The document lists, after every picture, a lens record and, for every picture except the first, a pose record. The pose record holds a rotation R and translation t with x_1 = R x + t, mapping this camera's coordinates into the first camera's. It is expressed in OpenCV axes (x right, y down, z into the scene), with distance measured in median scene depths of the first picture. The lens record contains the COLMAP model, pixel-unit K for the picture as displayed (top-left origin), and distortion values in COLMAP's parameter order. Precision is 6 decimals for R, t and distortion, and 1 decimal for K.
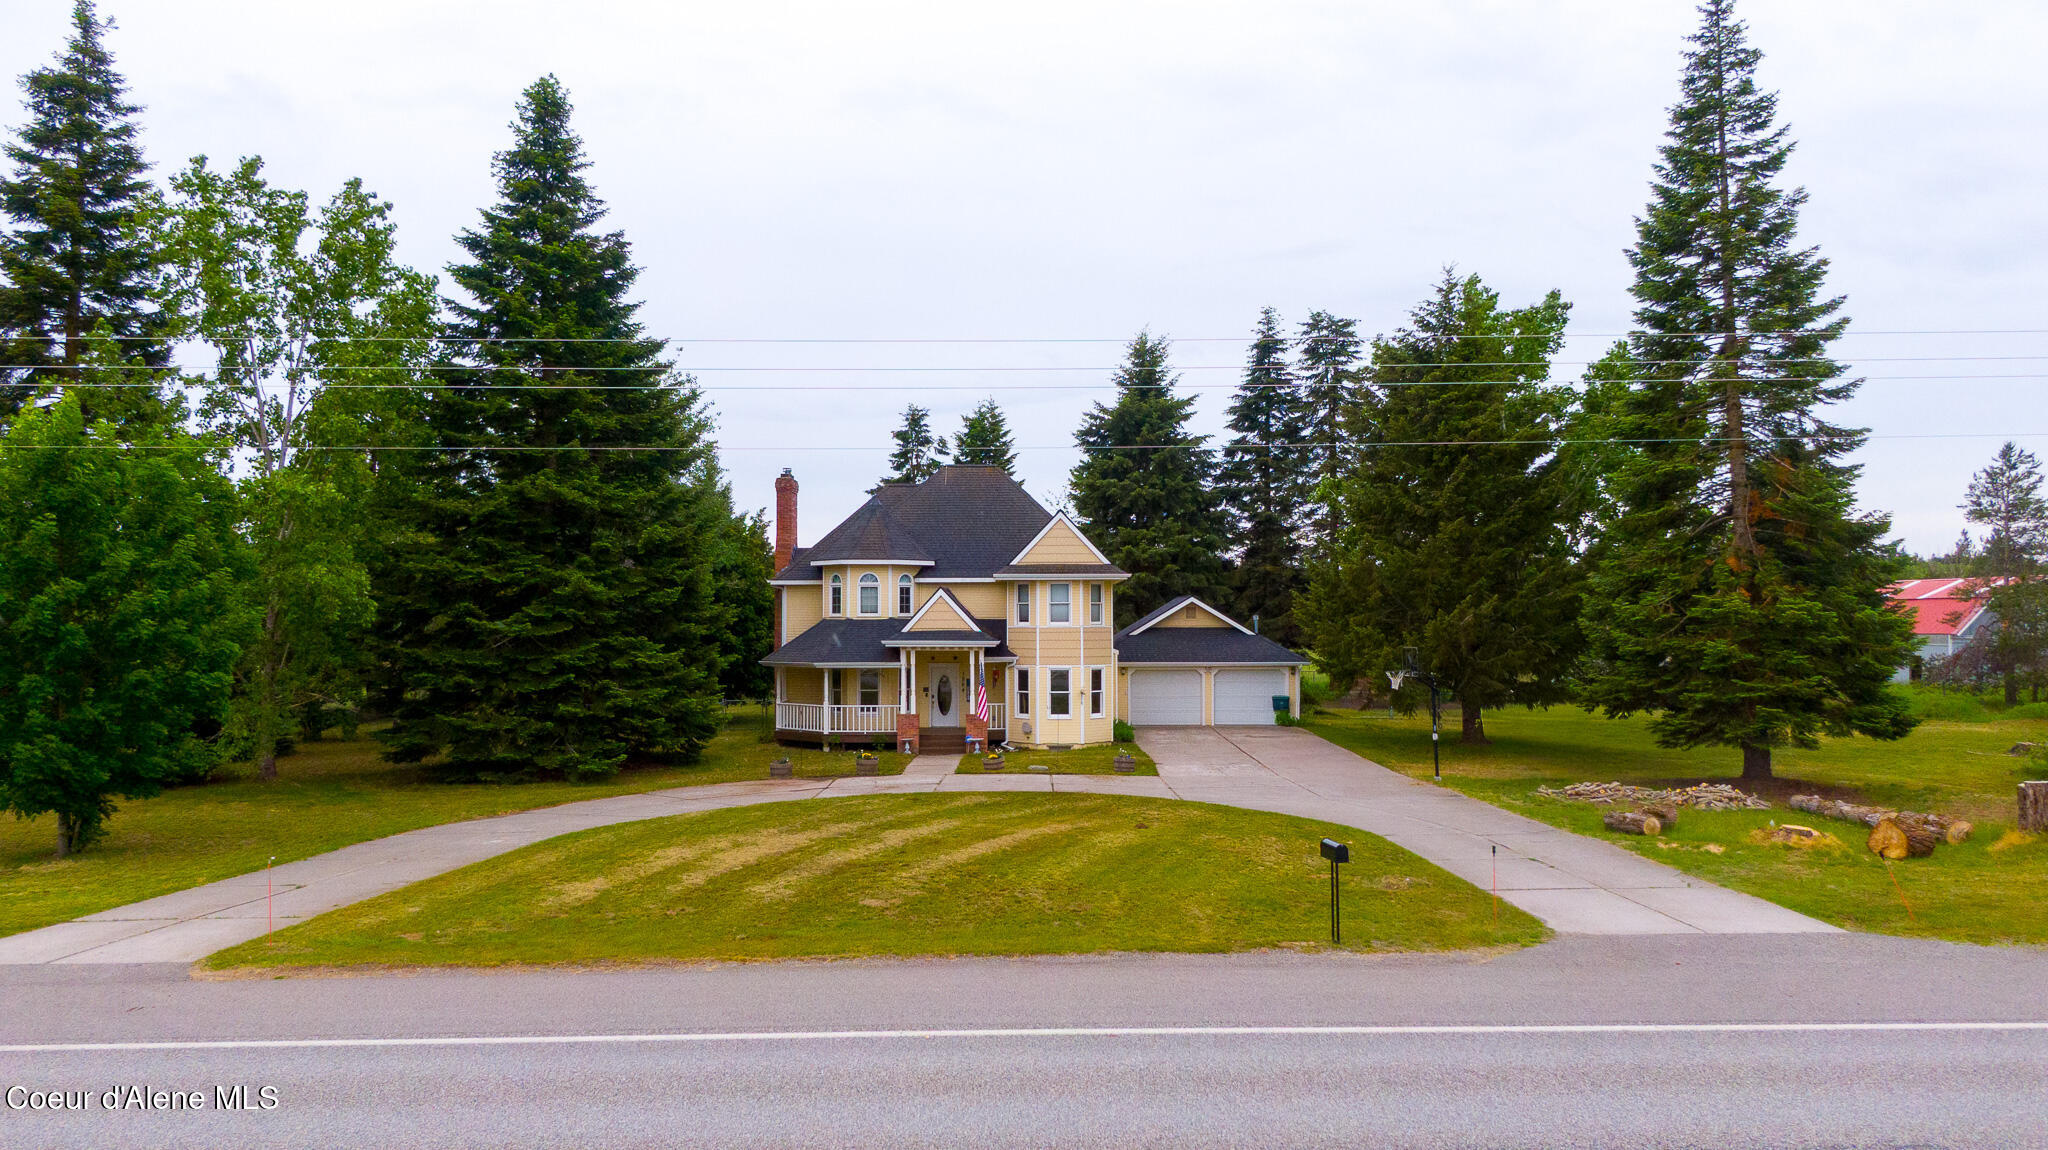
lens RADIAL K [[1471.7, 0, 1024.0], [0, 1471.7, 575.0], [0, 0, 1]] dist [0.000004, 0.000254]
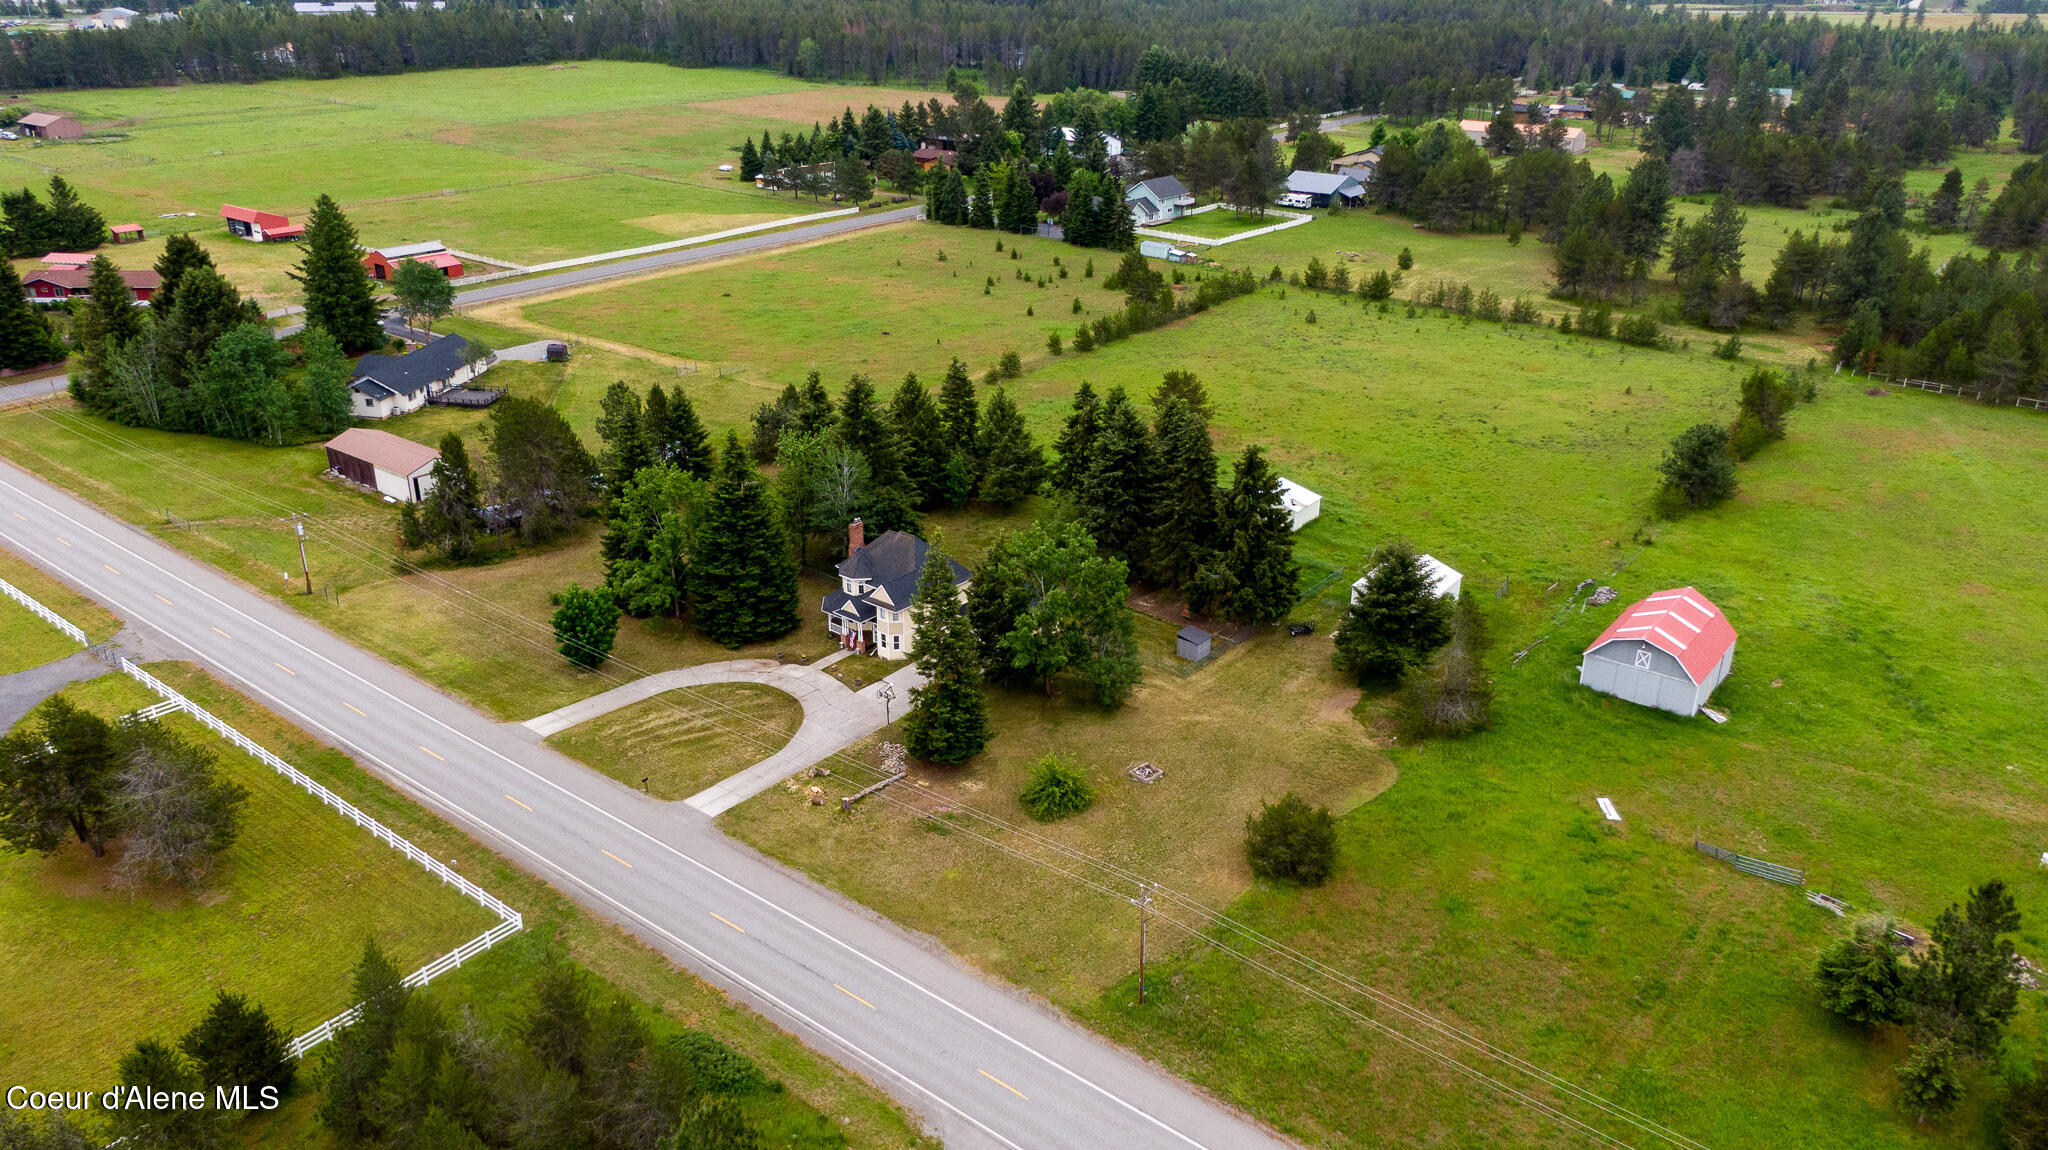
lens RADIAL K [[1473.4, 0, 1016.0], [0, 1473.4, 575.5], [0, 0, 1]] dist [0.060834, -0.105932]
pose [[0.773716, 0.264637, -0.575613, 1.851788], [0.002965, 0.907054, 0.421003, -1.252419], [0.633526, -0.327444, 0.701018, -0.831826]]
